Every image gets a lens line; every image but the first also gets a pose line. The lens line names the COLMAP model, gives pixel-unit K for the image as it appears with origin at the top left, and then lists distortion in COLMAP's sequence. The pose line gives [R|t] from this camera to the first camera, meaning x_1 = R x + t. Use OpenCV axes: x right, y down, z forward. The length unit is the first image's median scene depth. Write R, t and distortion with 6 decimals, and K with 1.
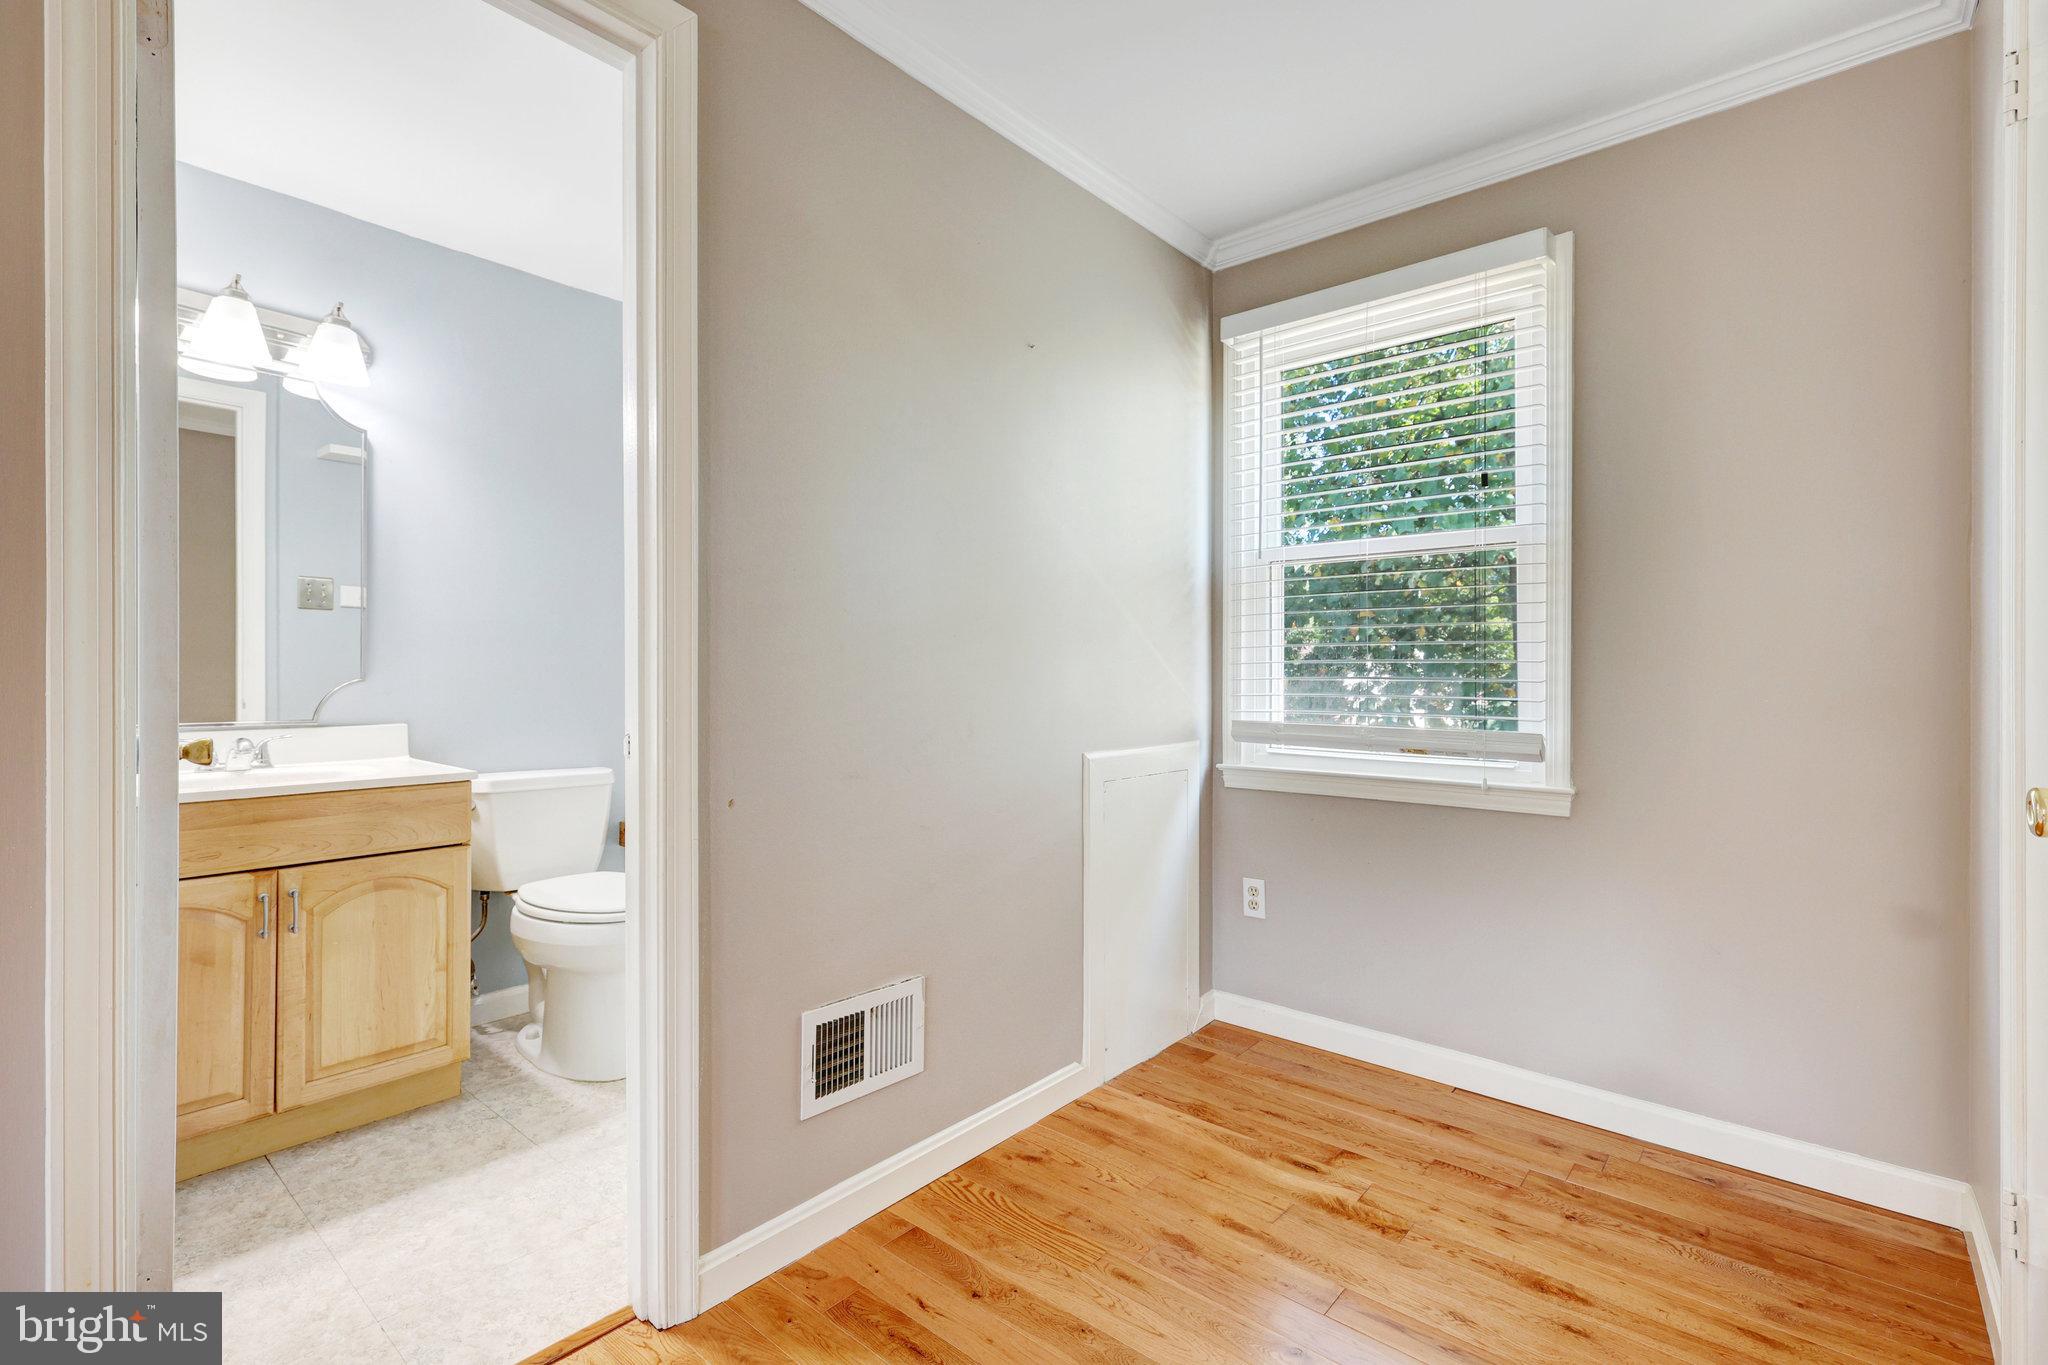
lens RADIAL K [[921.2, 0, 1014.0], [0, 921.2, 678.8], [0, 0, 1]] dist [-0.004982, 0.001402]
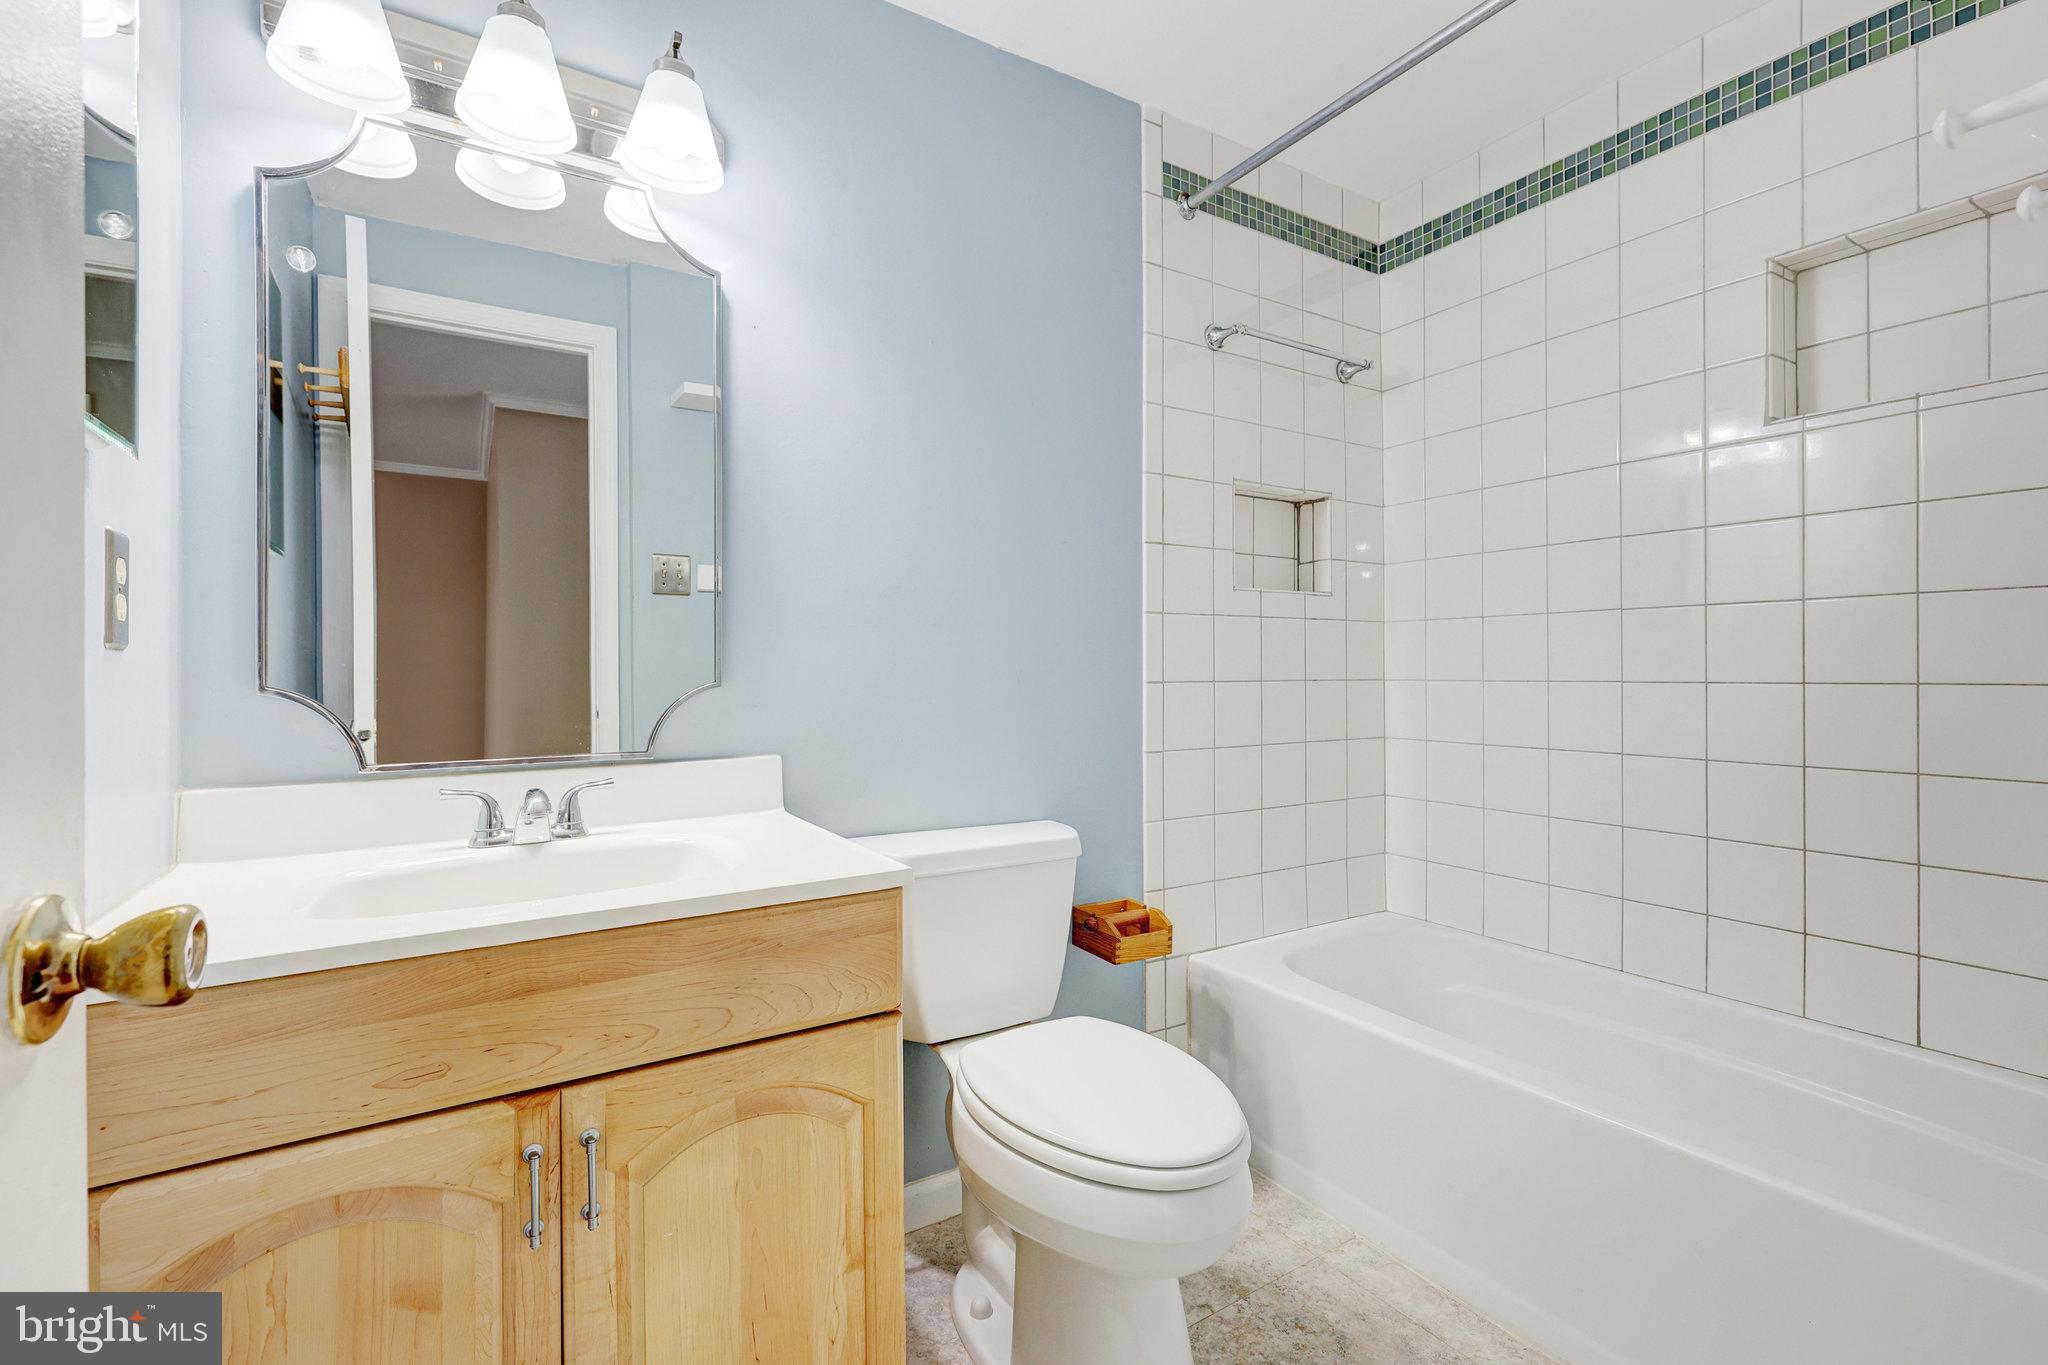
lens RADIAL K [[921.2, 0, 1033.8], [0, 921.2, 679.5], [0, 0, 1]] dist [-0.004982, 0.001402]
pose [[0.957035, -0.006643, -0.289897, -0.404162], [0.007174, 0.999974, 0.000772, -0.002101], [0.289884, -0.002819, 0.957058, 0.581535]]
